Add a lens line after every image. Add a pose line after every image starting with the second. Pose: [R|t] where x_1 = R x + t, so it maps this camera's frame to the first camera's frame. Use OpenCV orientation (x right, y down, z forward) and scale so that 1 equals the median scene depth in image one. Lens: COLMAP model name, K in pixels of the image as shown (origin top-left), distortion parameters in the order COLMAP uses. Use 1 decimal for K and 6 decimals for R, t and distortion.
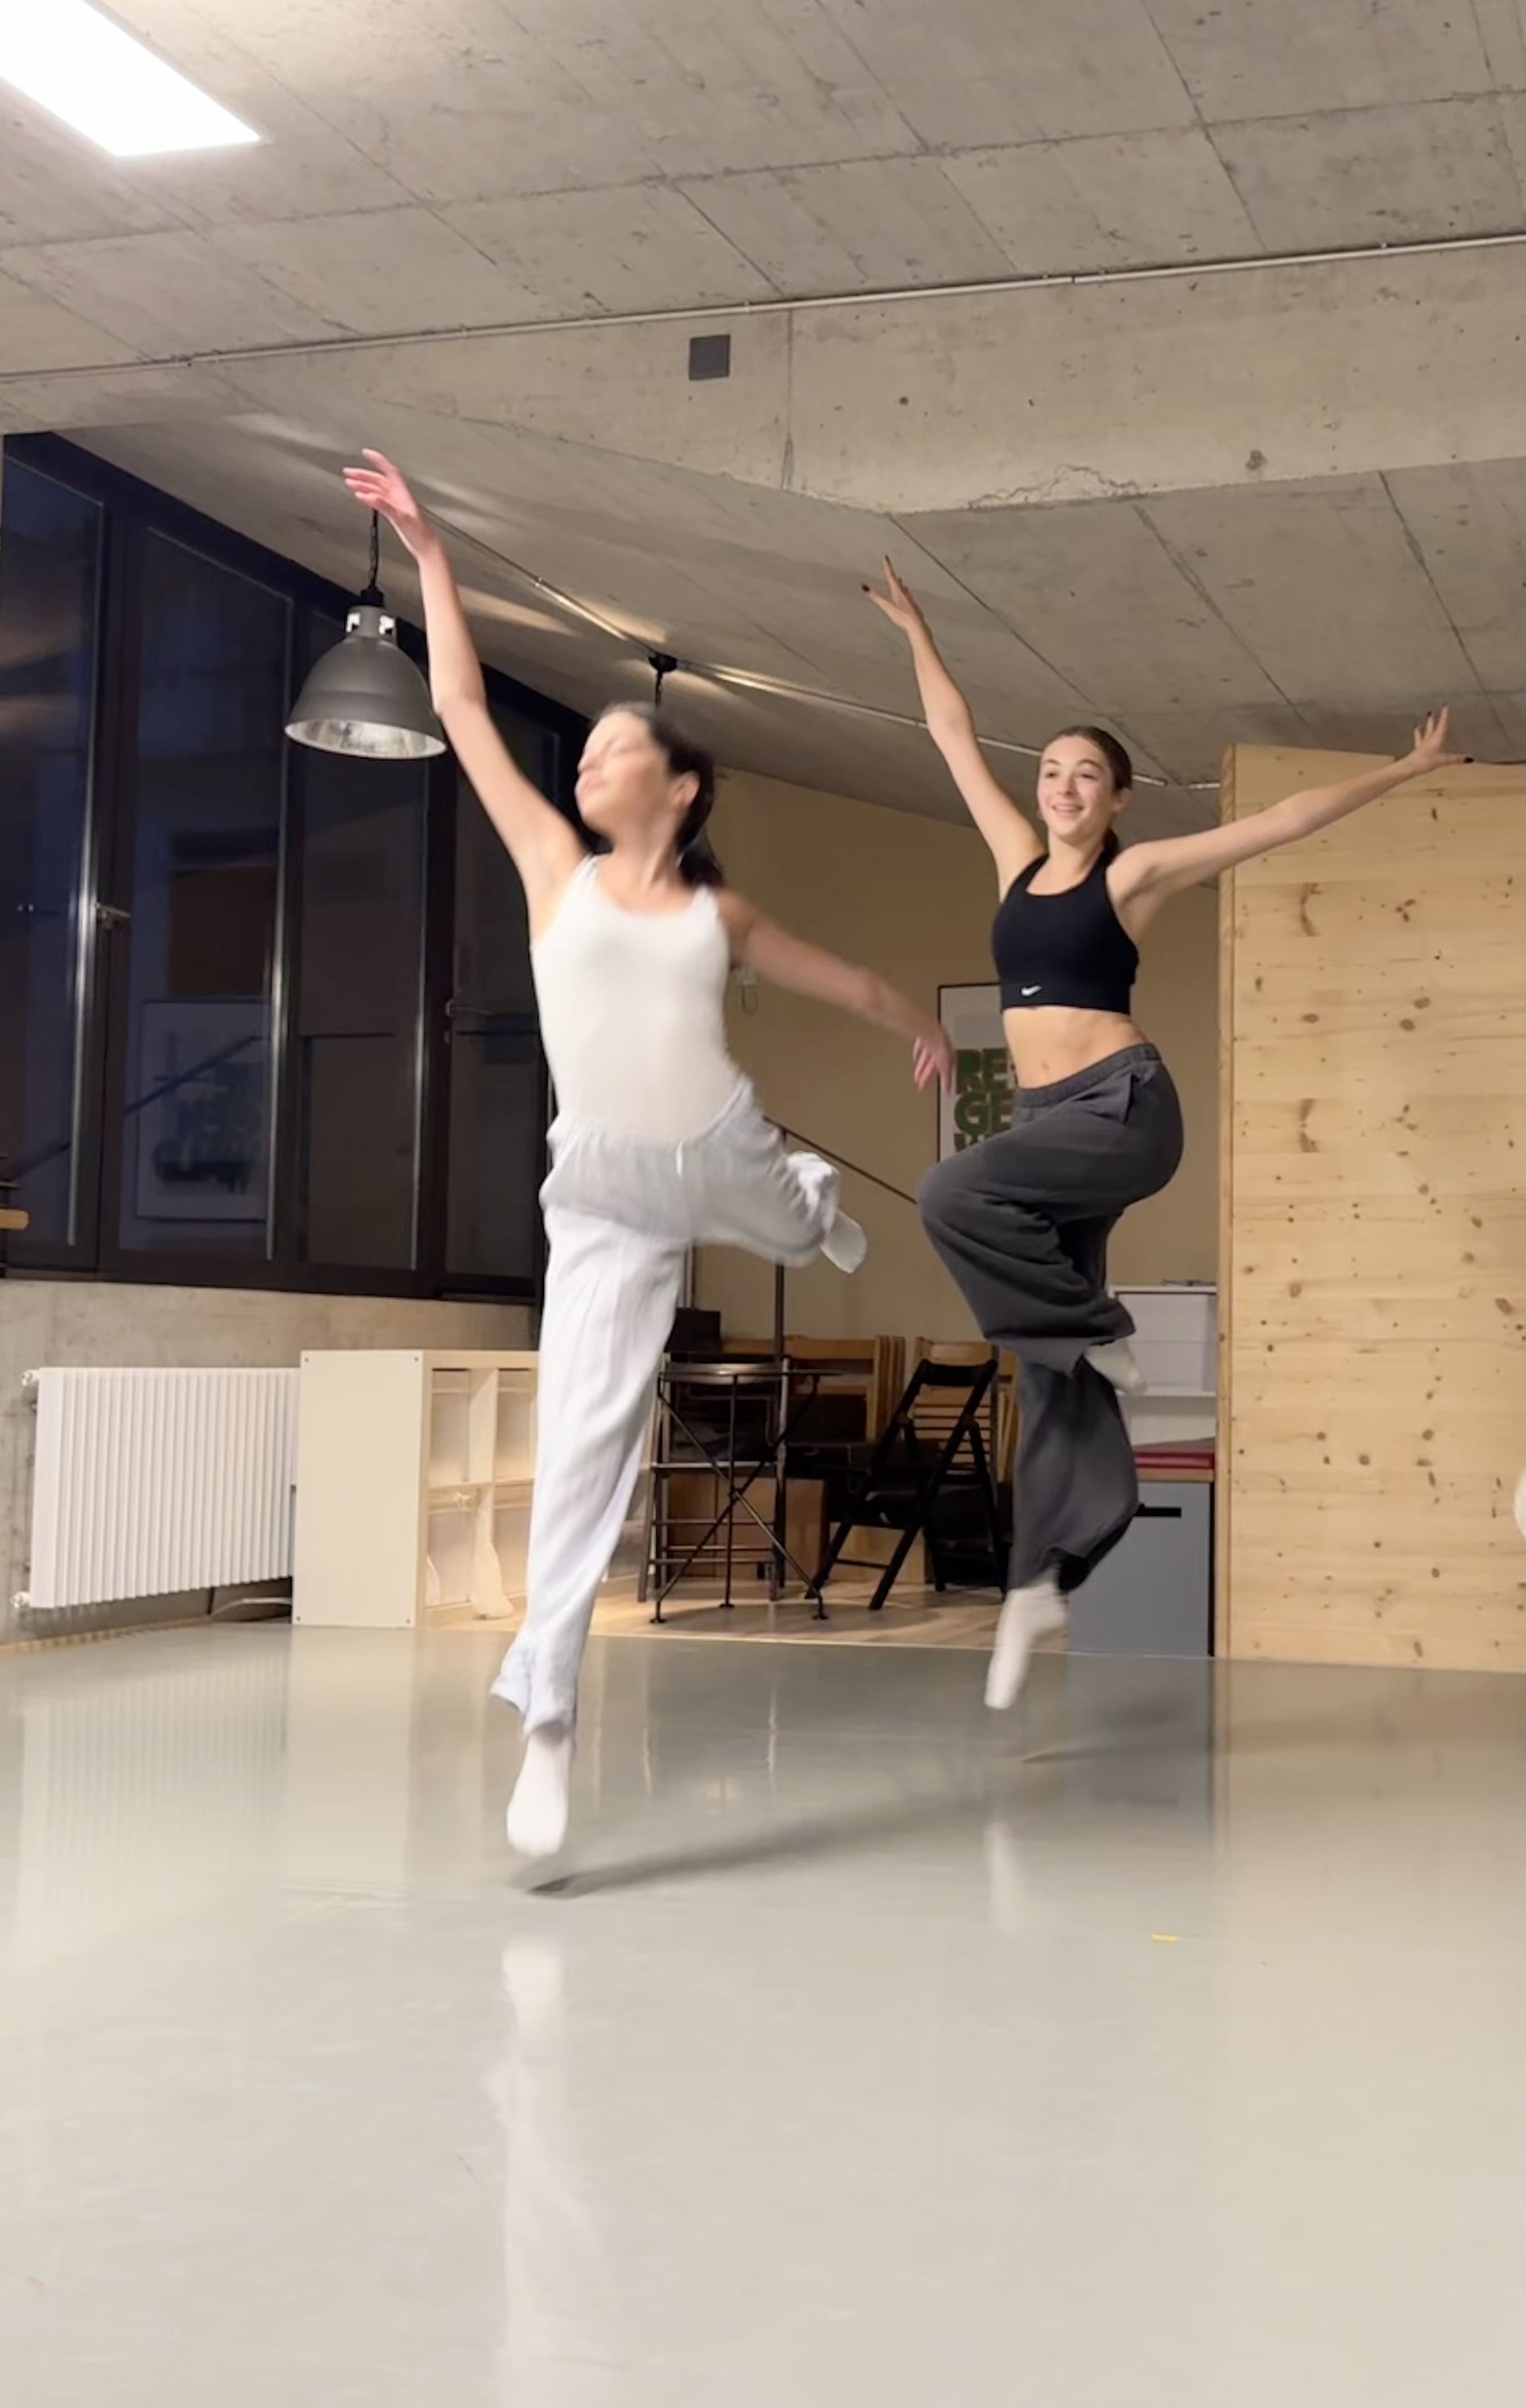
lens RADIAL K [[2453.0, 0, 1173.3], [0, 2453.0, 1202.7], [0, 0, 1]] dist [0.197424, -0.495015]
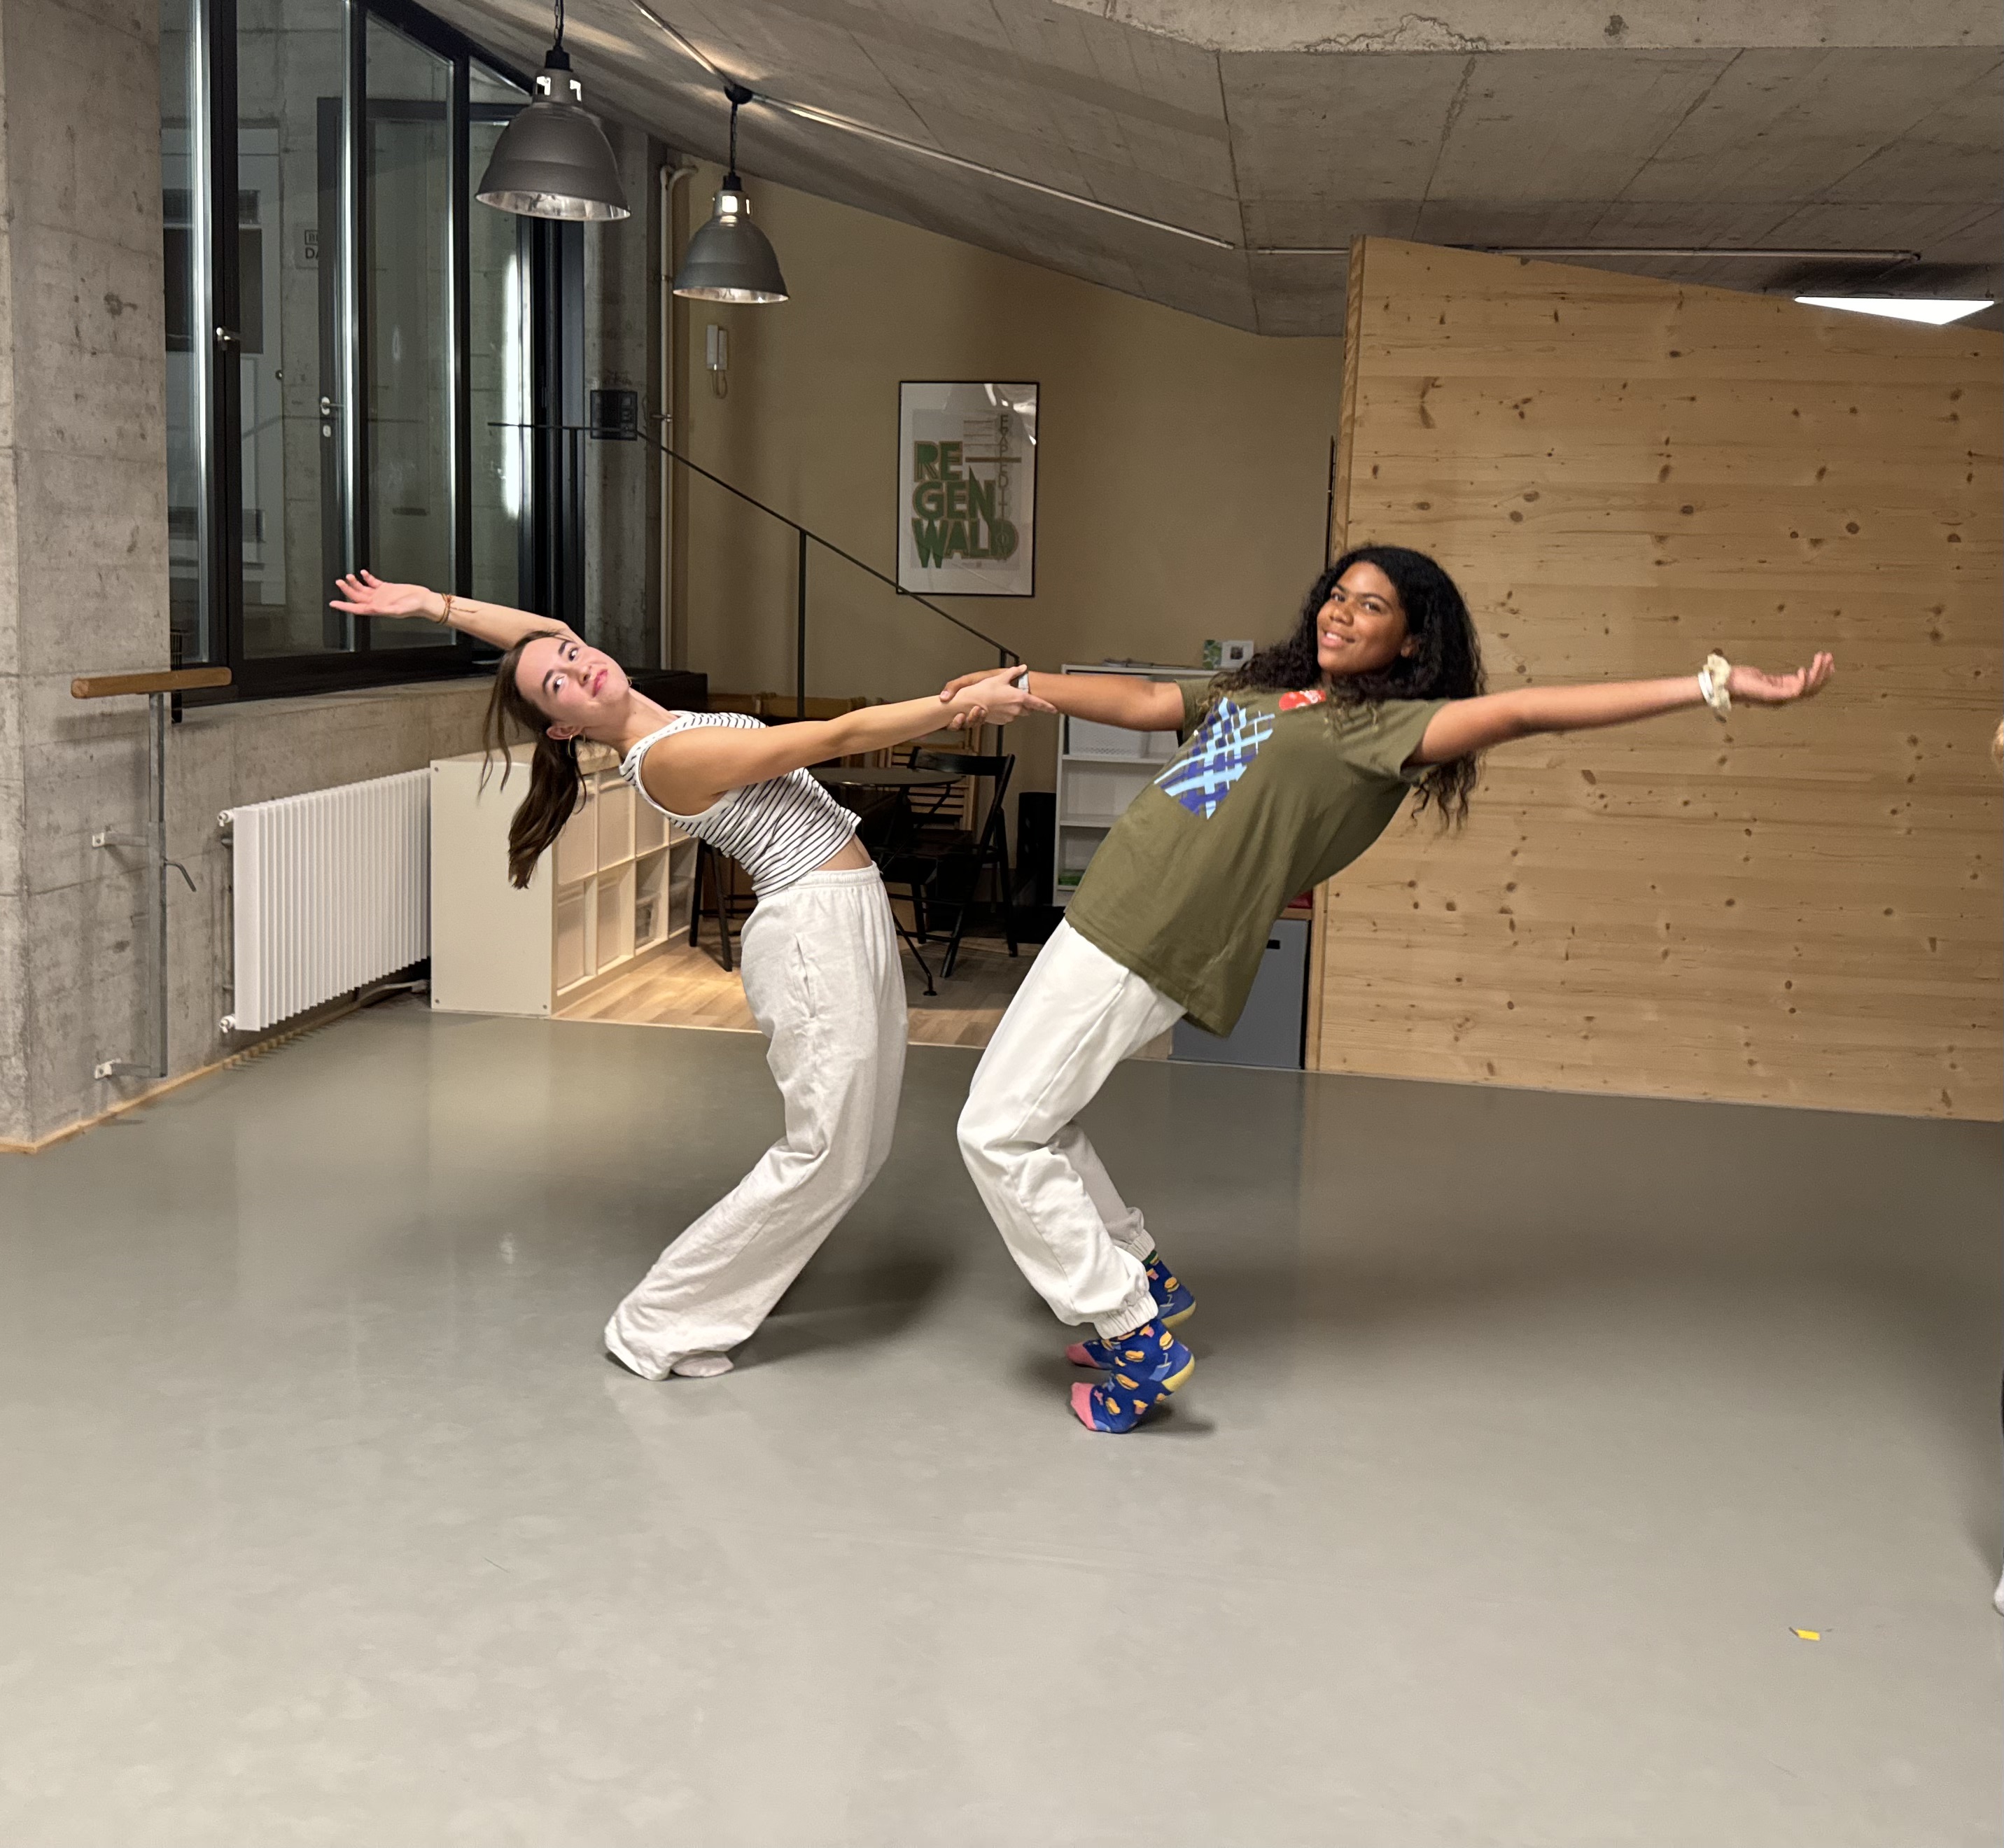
lens RADIAL K [[1959.8, 0, 1022.4], [0, 1959.8, 814.0], [0, 0, 1]] dist [0.176616, -0.381633]
pose [[0.992912, 0.010496, 0.118386, -0.226223], [-0.032401, 0.982267, 0.184665, -0.098718], [-0.114349, -0.187192, 0.975645, 0.143329]]
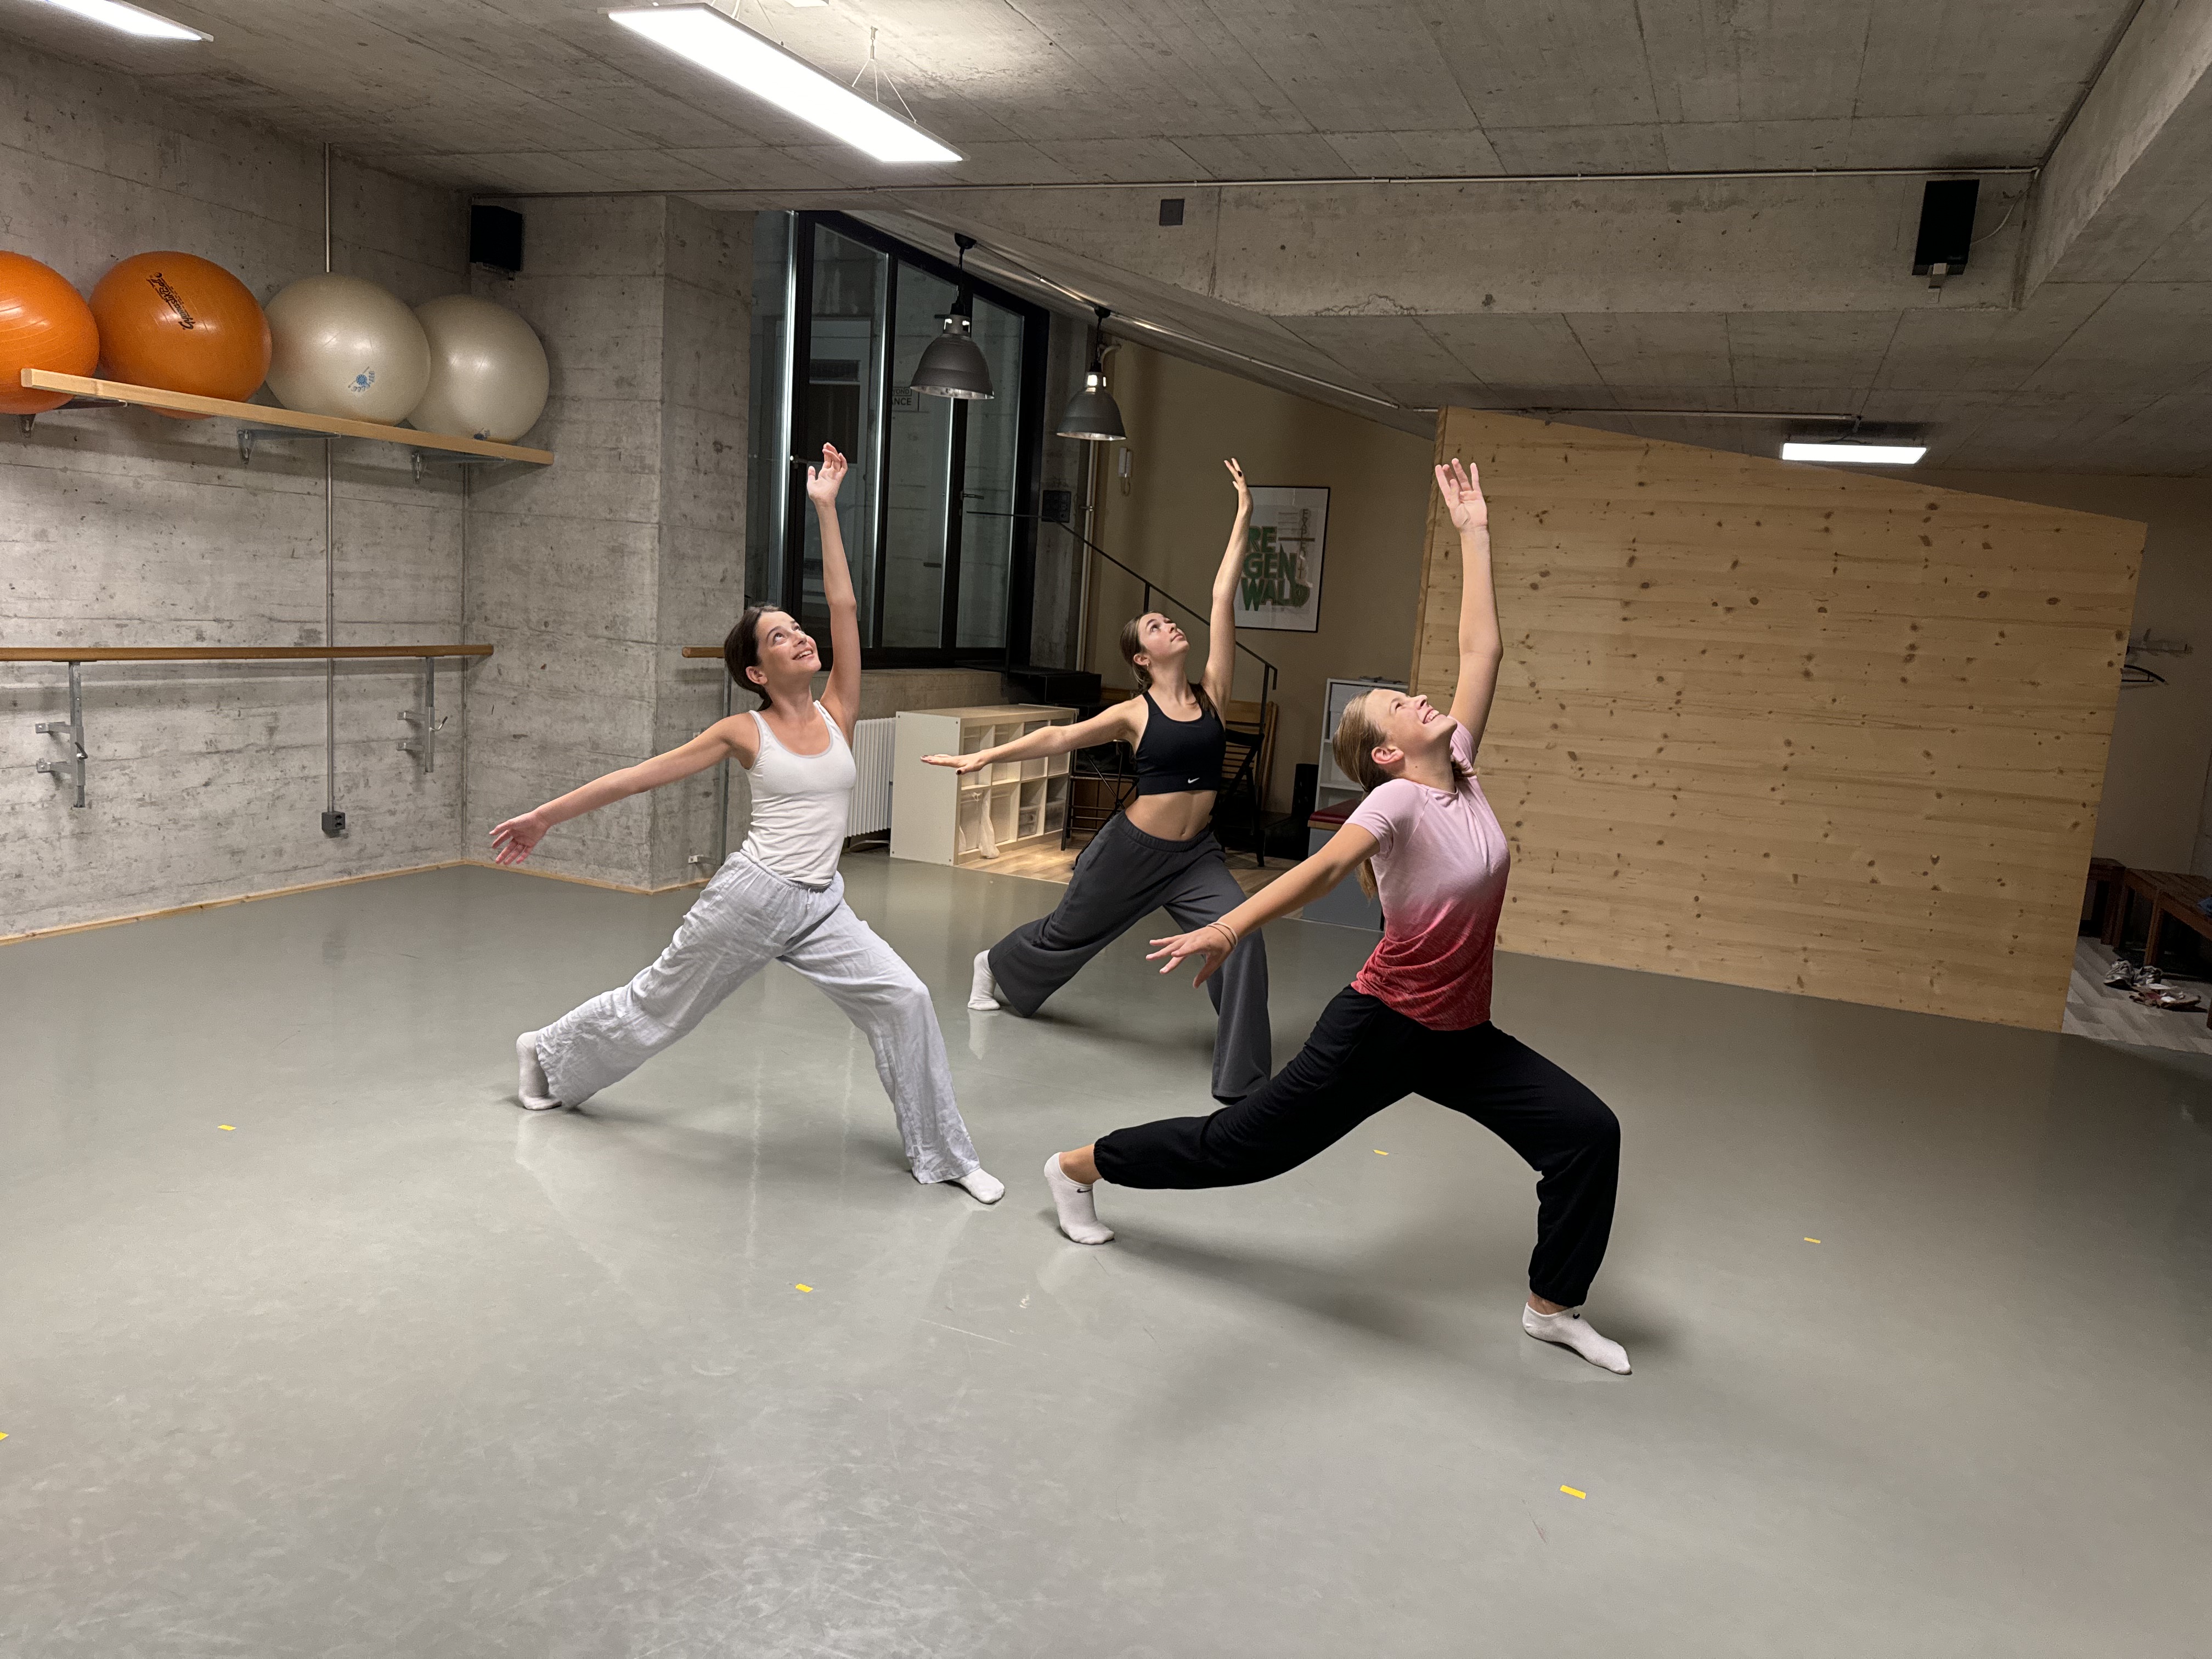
lens RADIAL K [[1543.3, 0, 1107.4], [0, 1543.3, 848.6], [0, 0, 1]] dist [0.089274, -0.135884]
pose [[0.988135, 0.082418, -0.129598, -0.042851], [-0.052499, 0.974247, 0.219287, -0.116811], [0.144334, -0.209881, 0.967015, -0.124265]]
